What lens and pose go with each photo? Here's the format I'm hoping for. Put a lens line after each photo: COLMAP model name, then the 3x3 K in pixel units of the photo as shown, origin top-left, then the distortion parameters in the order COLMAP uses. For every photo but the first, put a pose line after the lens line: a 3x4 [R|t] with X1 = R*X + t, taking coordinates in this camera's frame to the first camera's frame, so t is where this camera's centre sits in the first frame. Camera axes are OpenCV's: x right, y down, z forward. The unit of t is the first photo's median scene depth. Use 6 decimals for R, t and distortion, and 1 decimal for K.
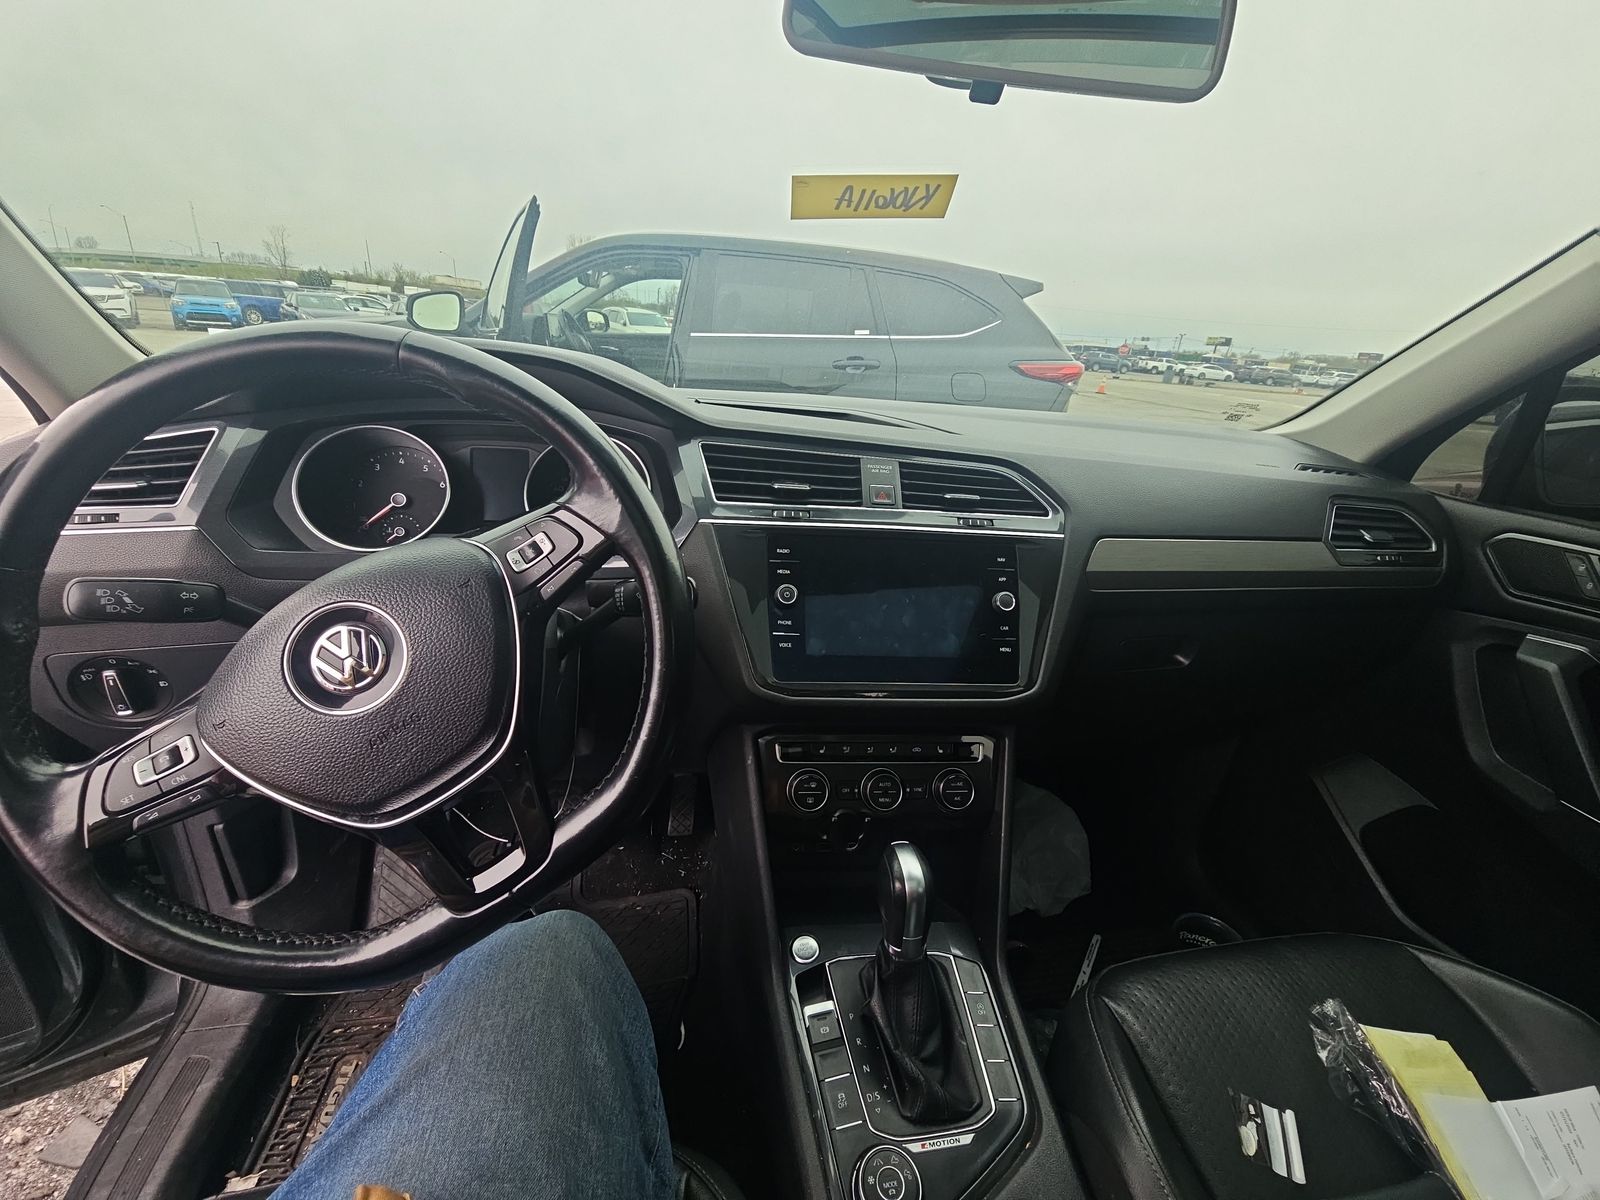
lens RADIAL K [[647.9, 0, 801.7], [0, 647.9, 597.3], [0, 0, 1]] dist [-0.002222, -0.000643]
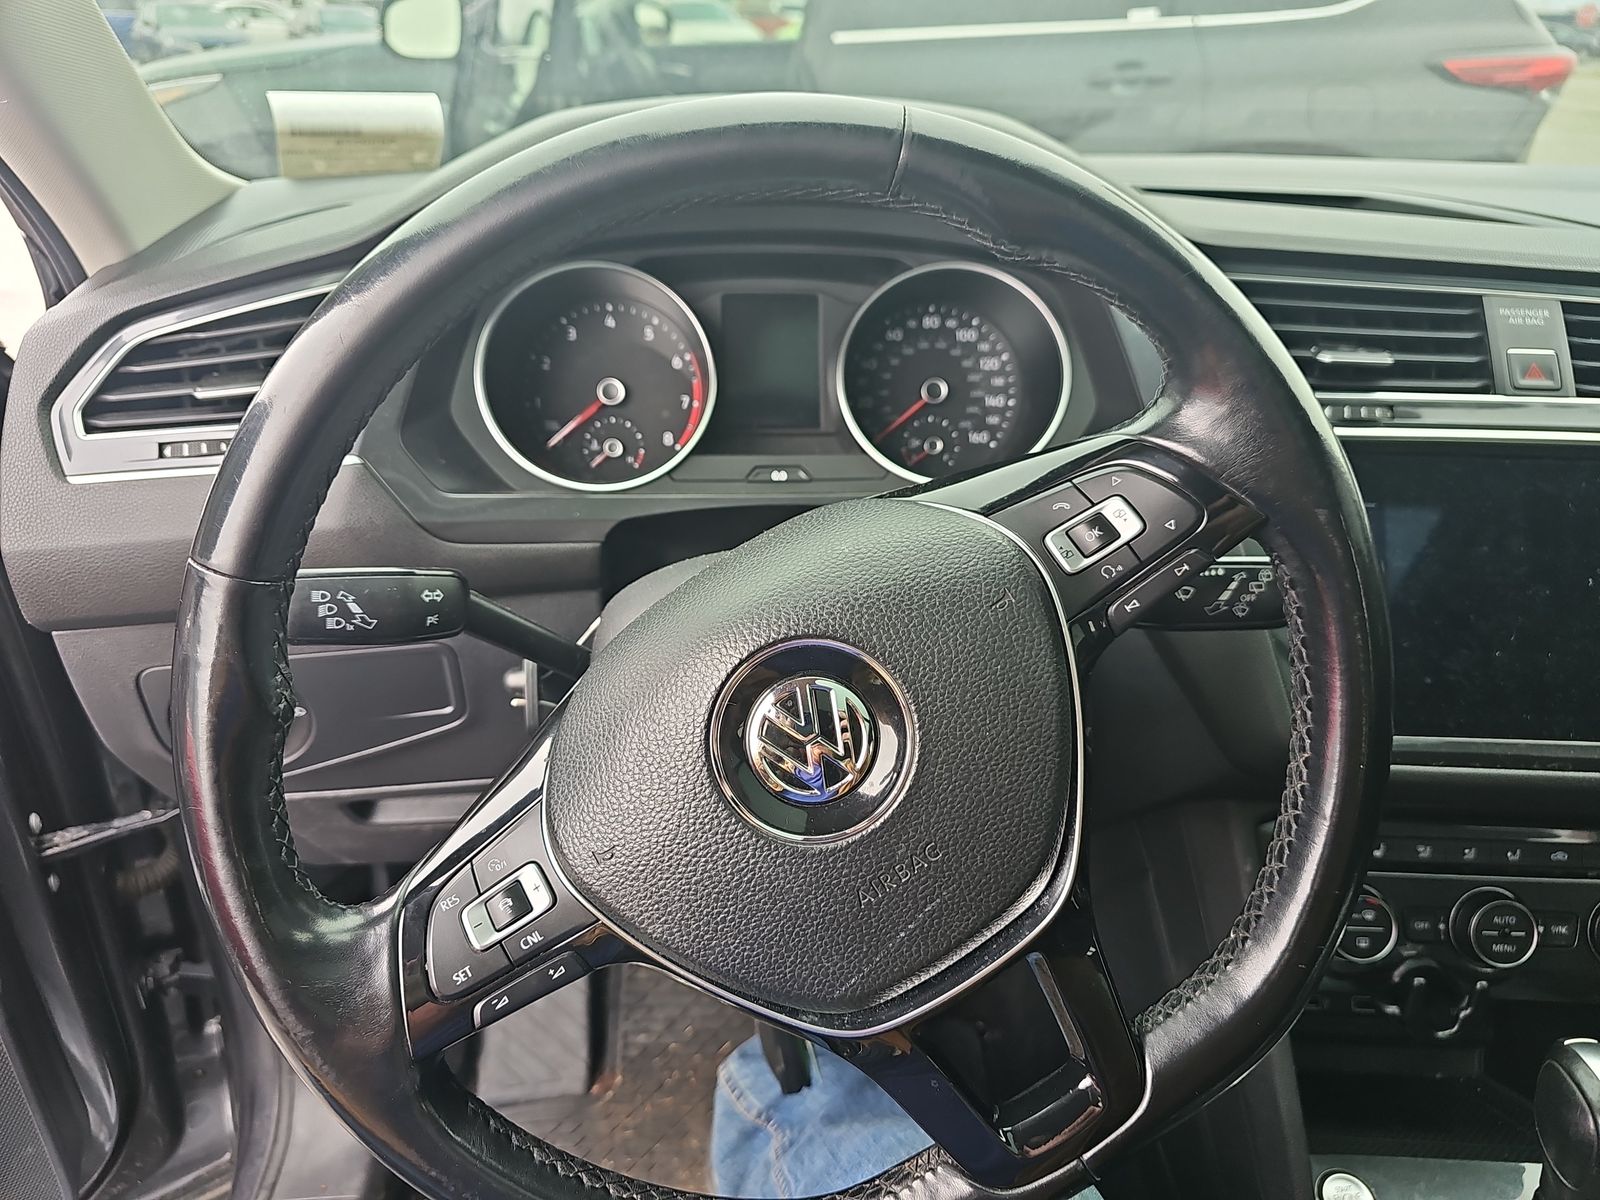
lens RADIAL K [[1069.9, 0, 800.6], [0, 1069.9, 608.2], [0, 0, 1]] dist [0.031410, -0.032090]
pose [[0.989745, 0.015574, -0.141996, -0.322740], [-0.000034, 0.994064, 0.108795, -0.064244], [0.142847, -0.107674, 0.983870, 0.065582]]
